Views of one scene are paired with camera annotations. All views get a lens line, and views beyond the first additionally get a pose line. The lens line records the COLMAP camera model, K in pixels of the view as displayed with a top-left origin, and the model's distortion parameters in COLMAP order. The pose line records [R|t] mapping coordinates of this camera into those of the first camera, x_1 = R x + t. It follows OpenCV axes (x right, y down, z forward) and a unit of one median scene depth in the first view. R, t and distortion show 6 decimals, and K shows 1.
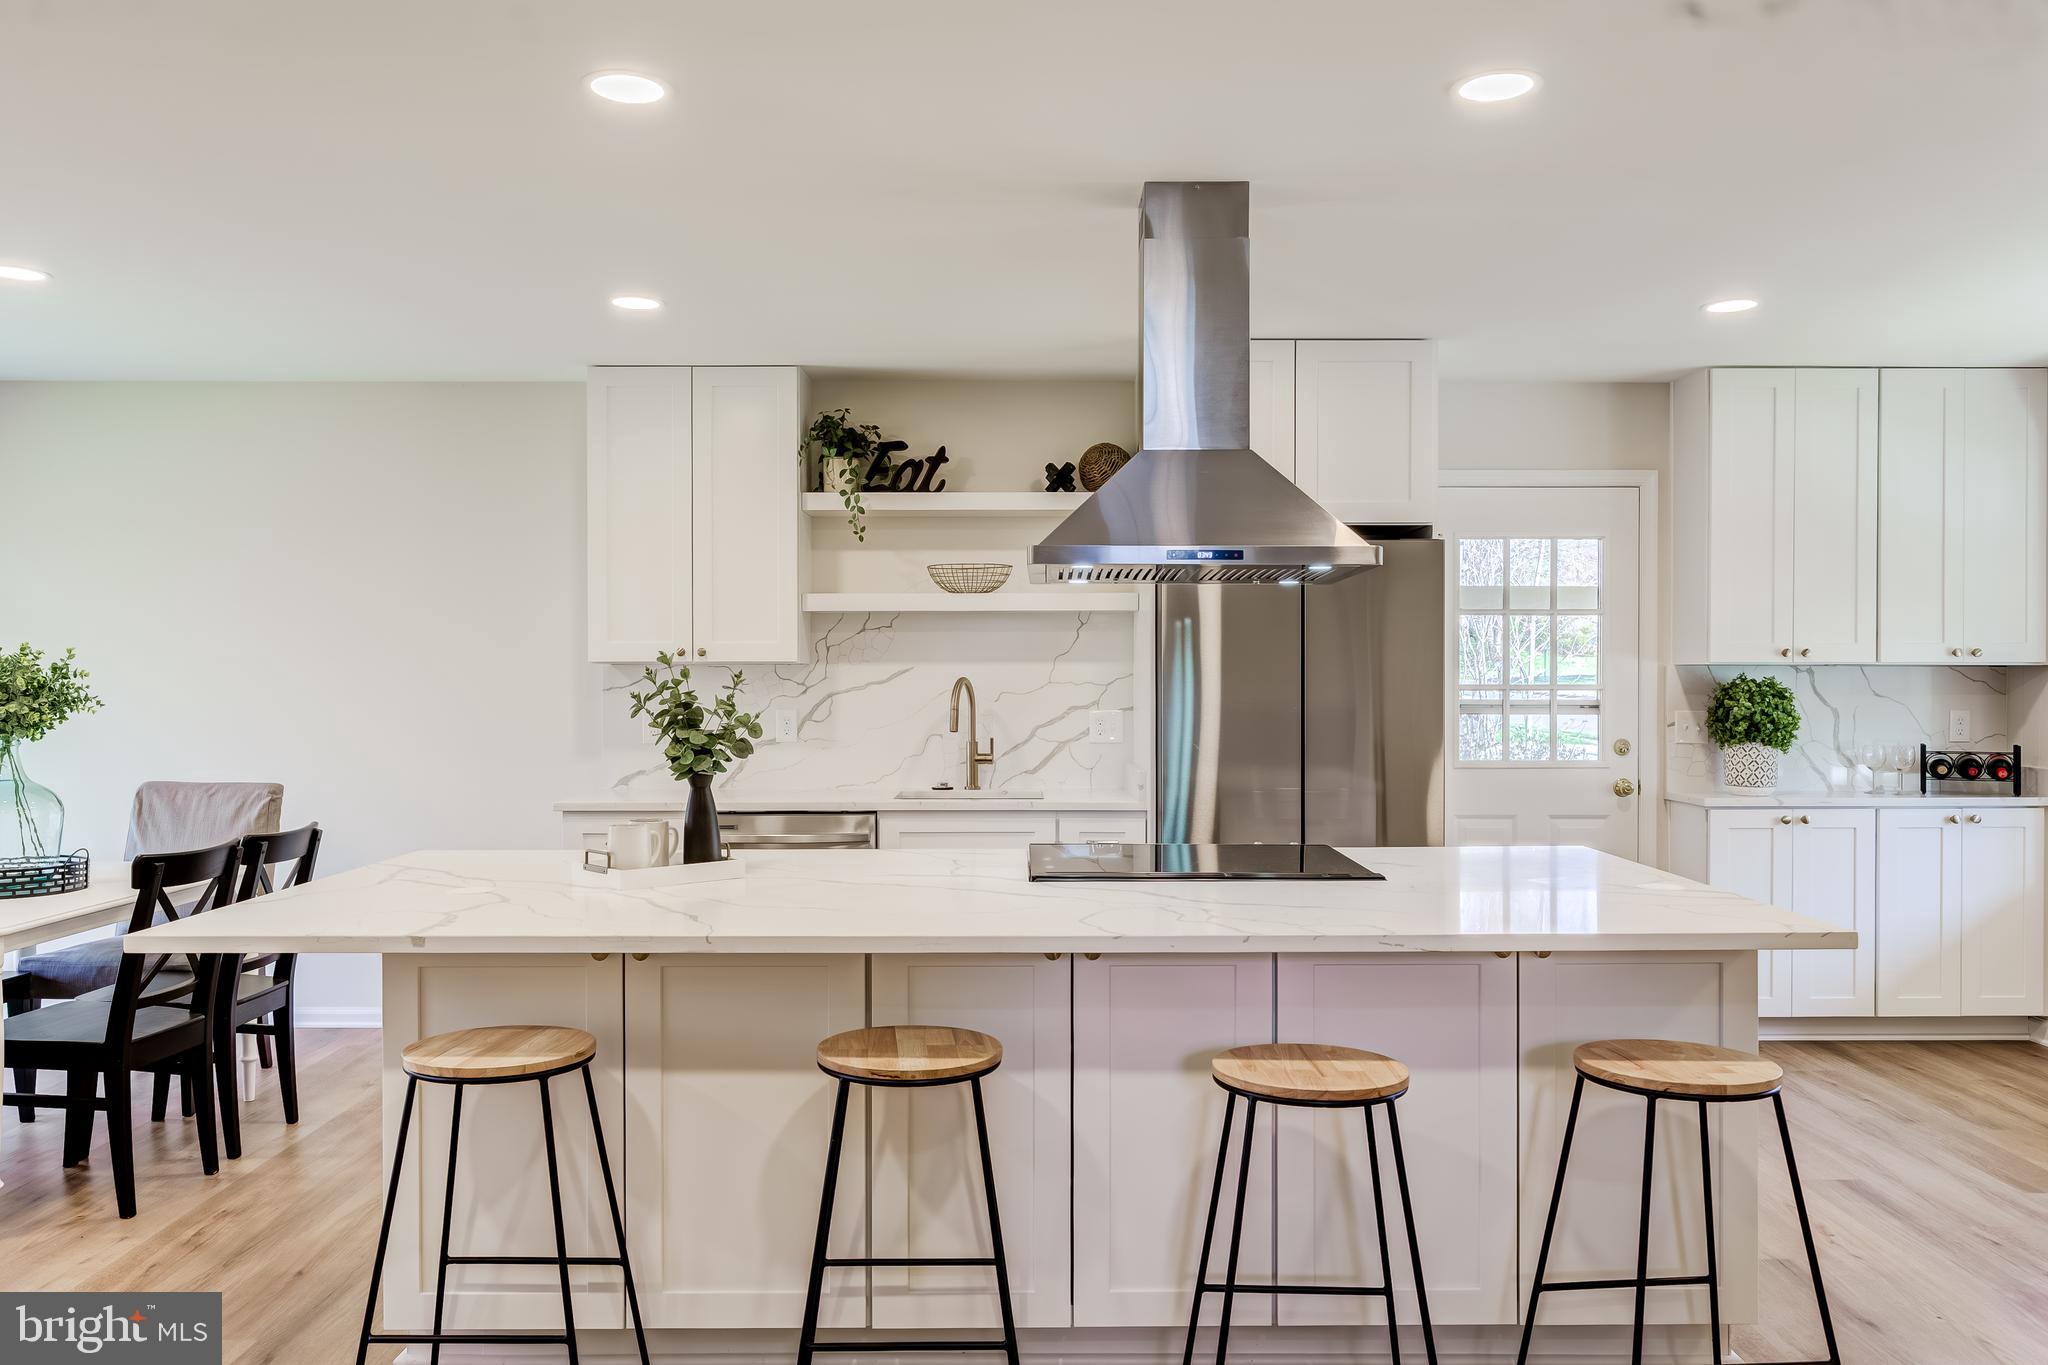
lens RADIAL K [[1553.0, 0, 977.0], [0, 1553.0, 683.9], [0, 0, 1]] dist [-0.004575, 0.006795]
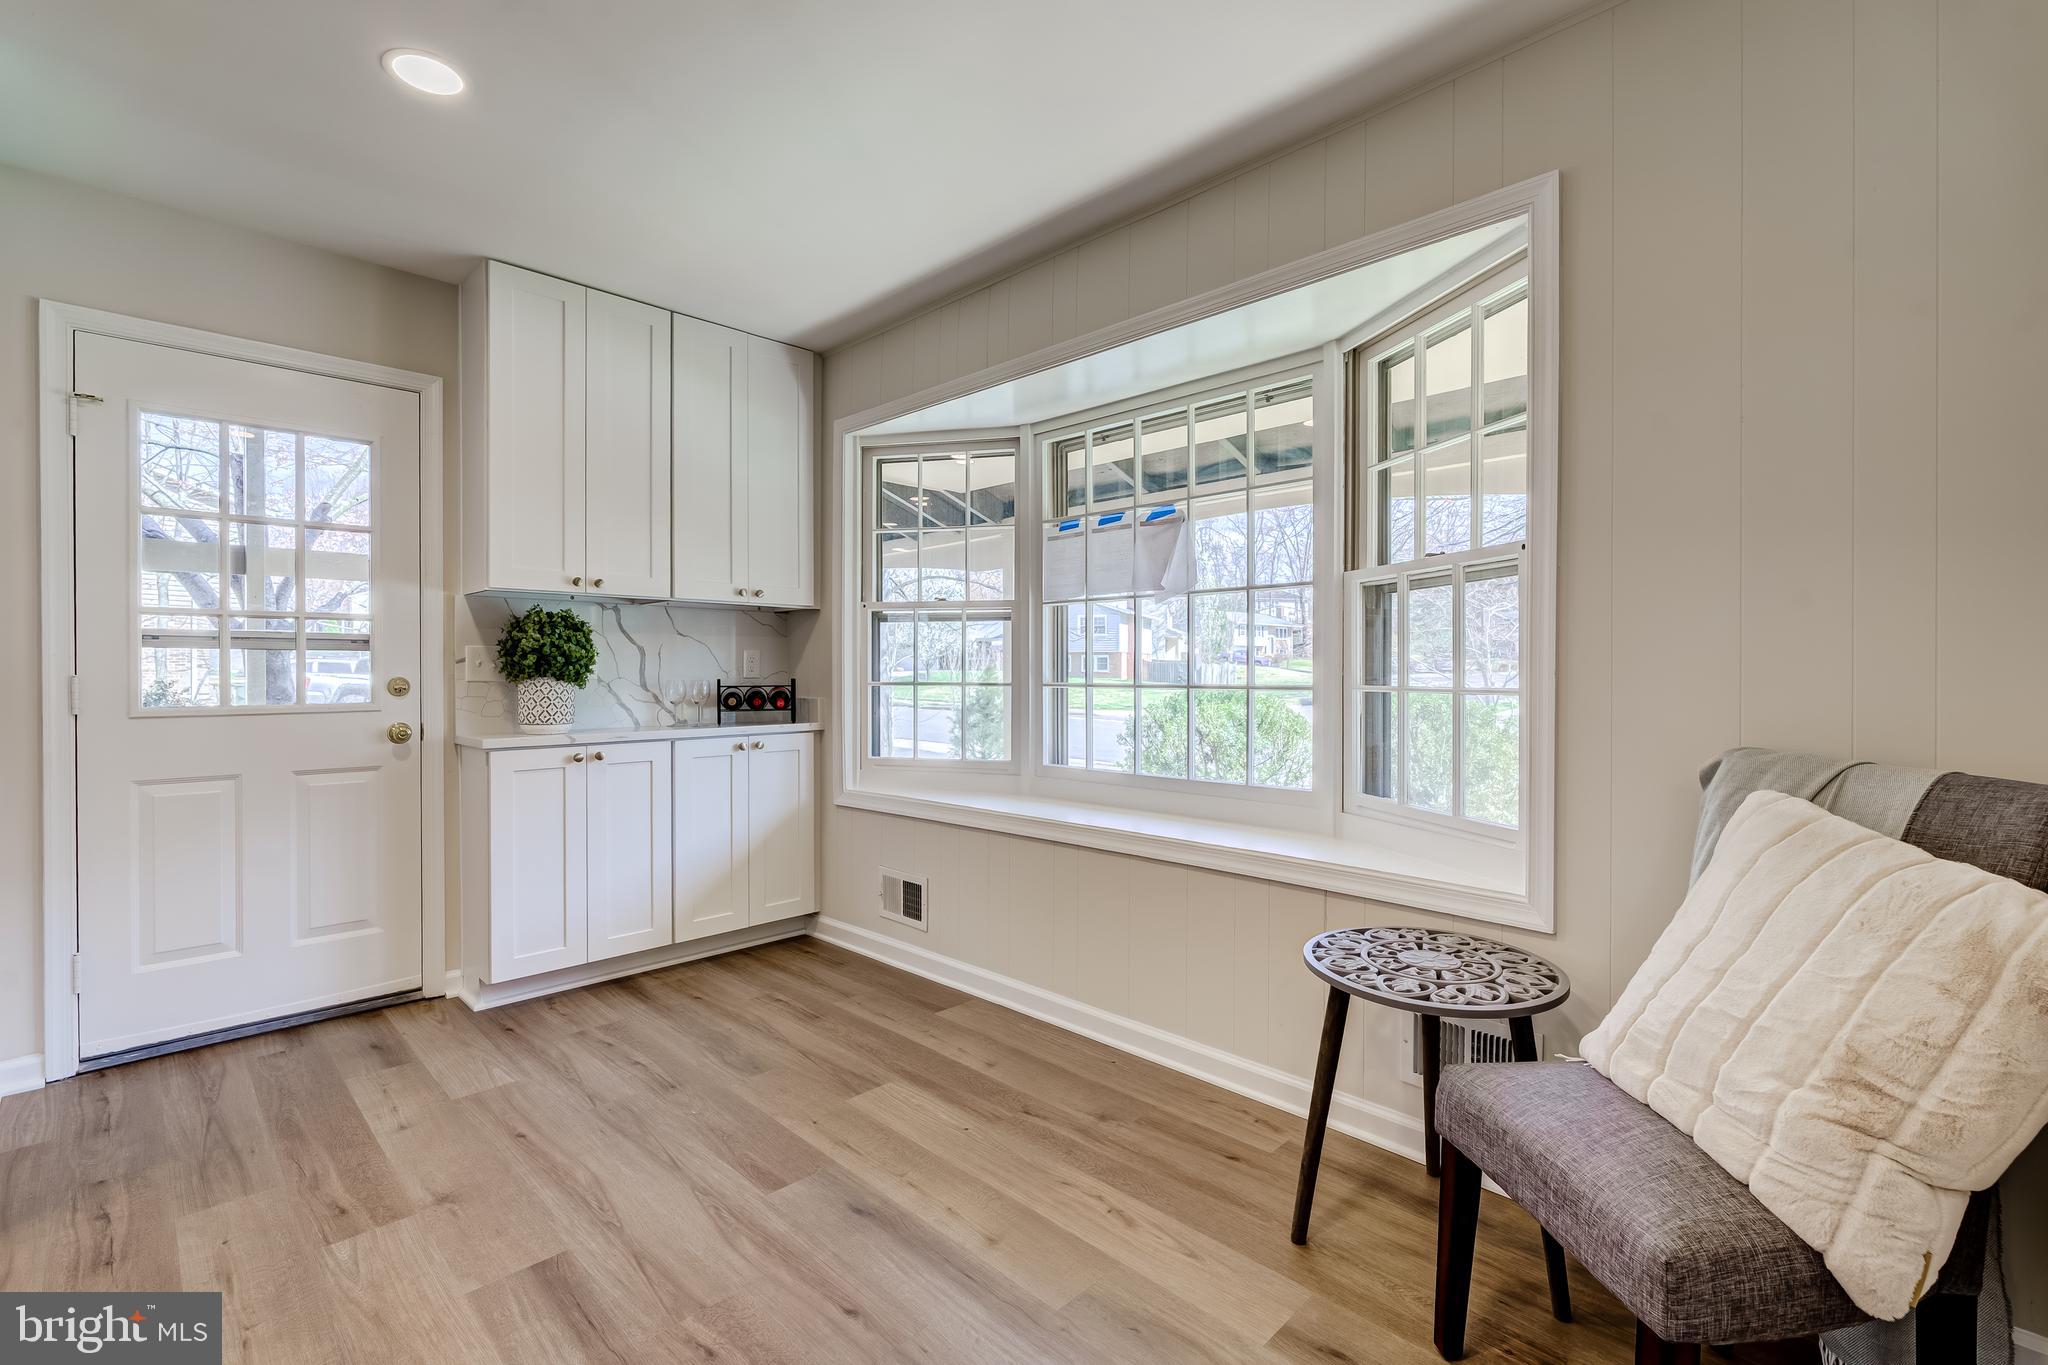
lens RADIAL K [[911.9, 0, 1019.4], [0, 911.9, 677.6], [0, 0, 1]] dist [-0.000896, -0.000037]
pose [[0.703650, -0.005463, 0.710526, 0.309855], [0.007302, 0.999973, 0.000457, 0.039676], [-0.710509, 0.004867, 0.703671, 0.408466]]
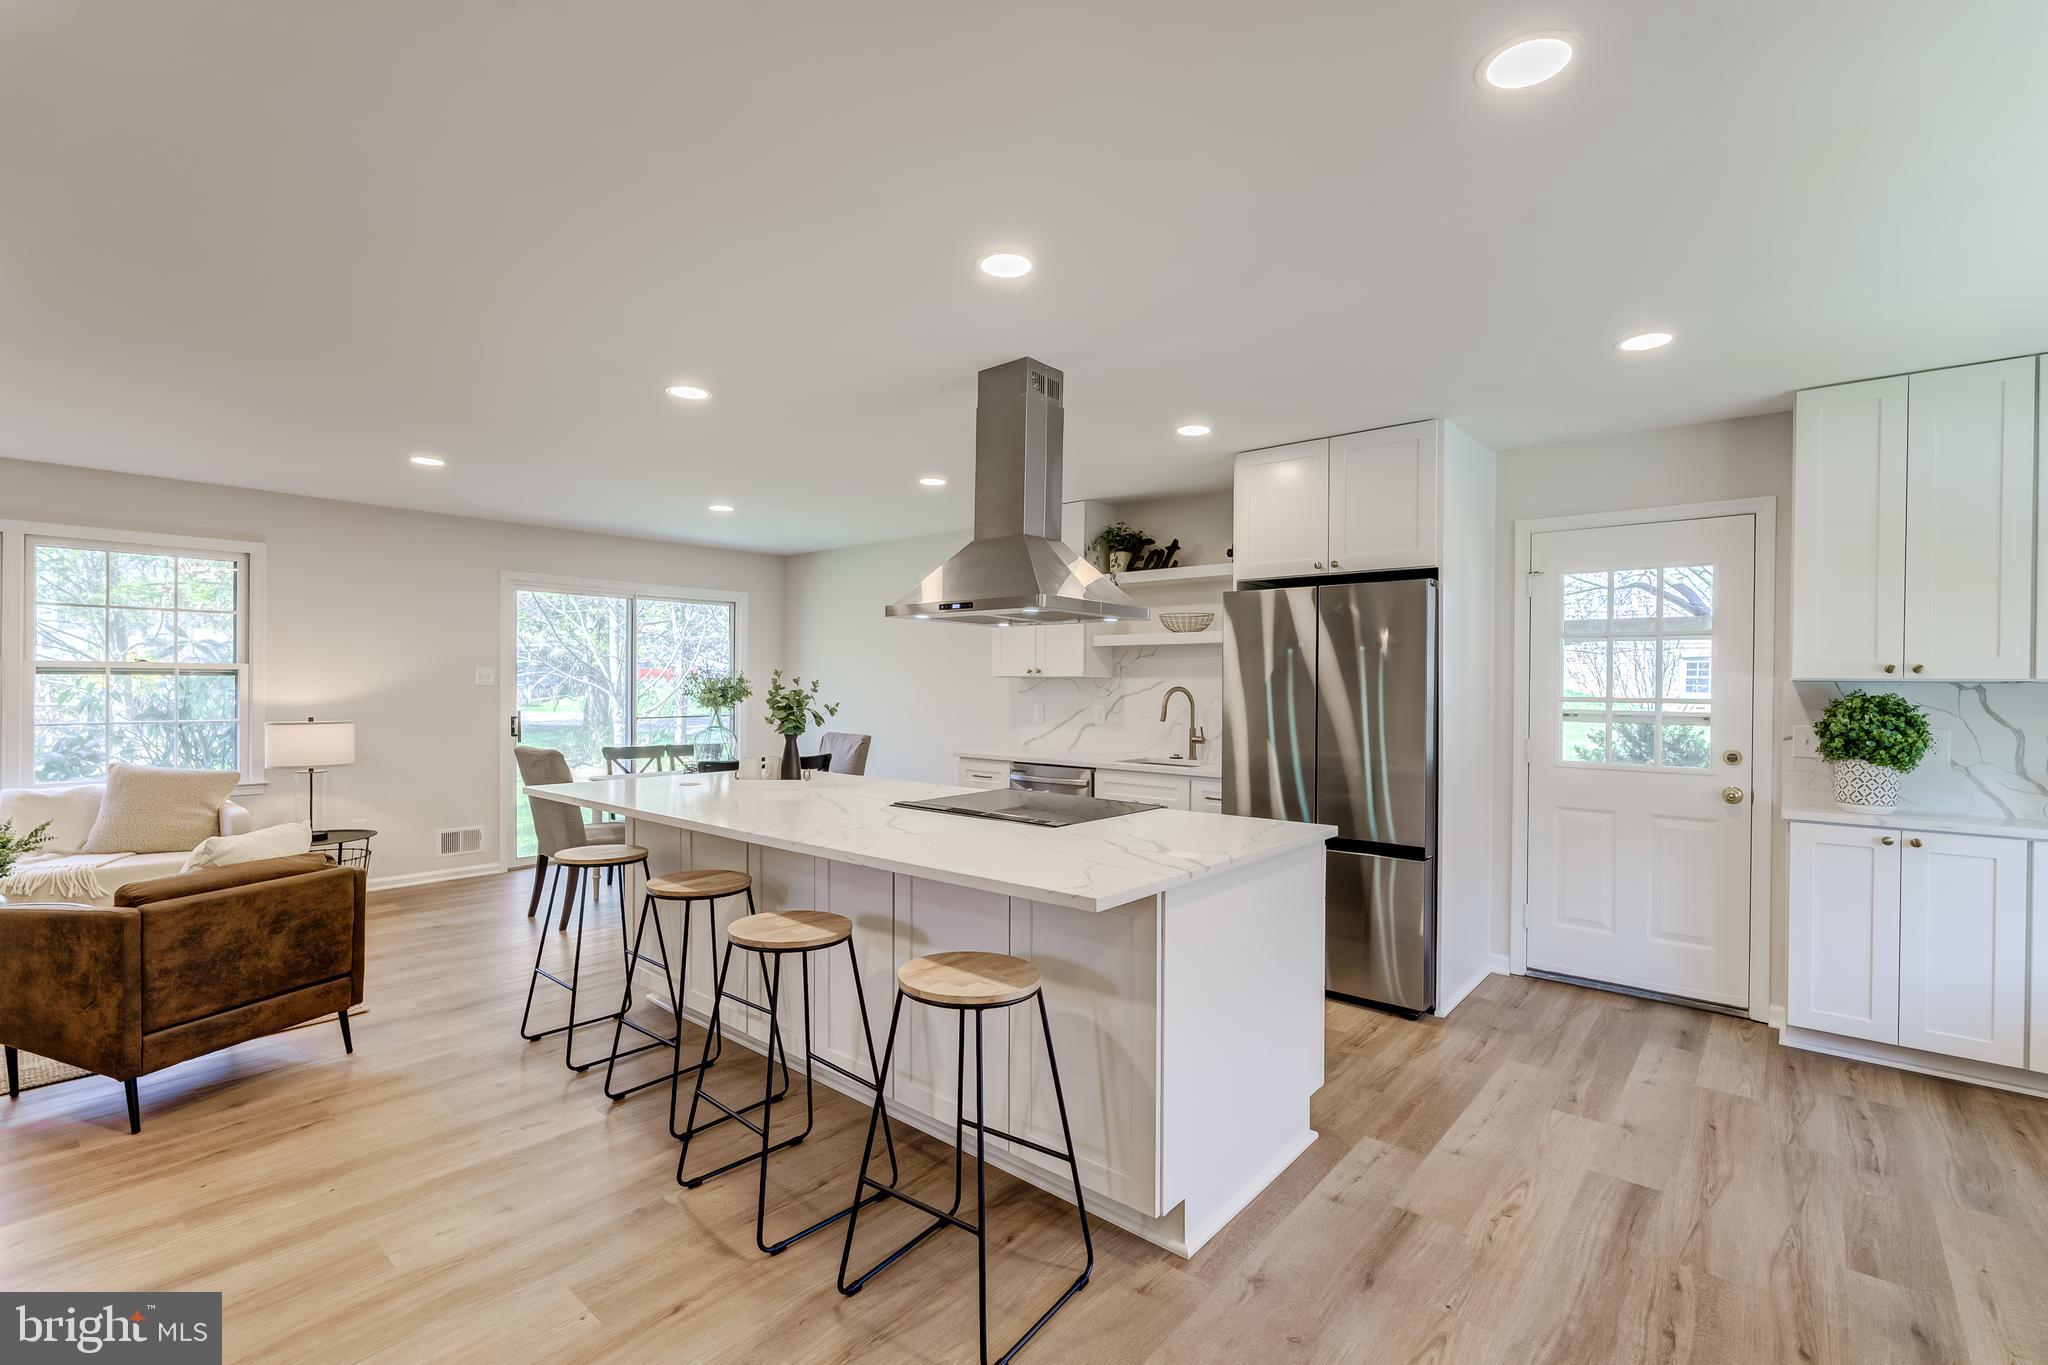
lens RADIAL K [[918.4, 0, 1024.0], [0, 918.4, 682.5], [0, 0, 1]] dist [0.001680, -0.000136]
pose [[0.759290, 0.006284, -0.650722, 0.476487], [-0.013818, 0.999884, -0.006469, -0.000324], [0.650605, 0.013903, 0.759289, 0.204493]]
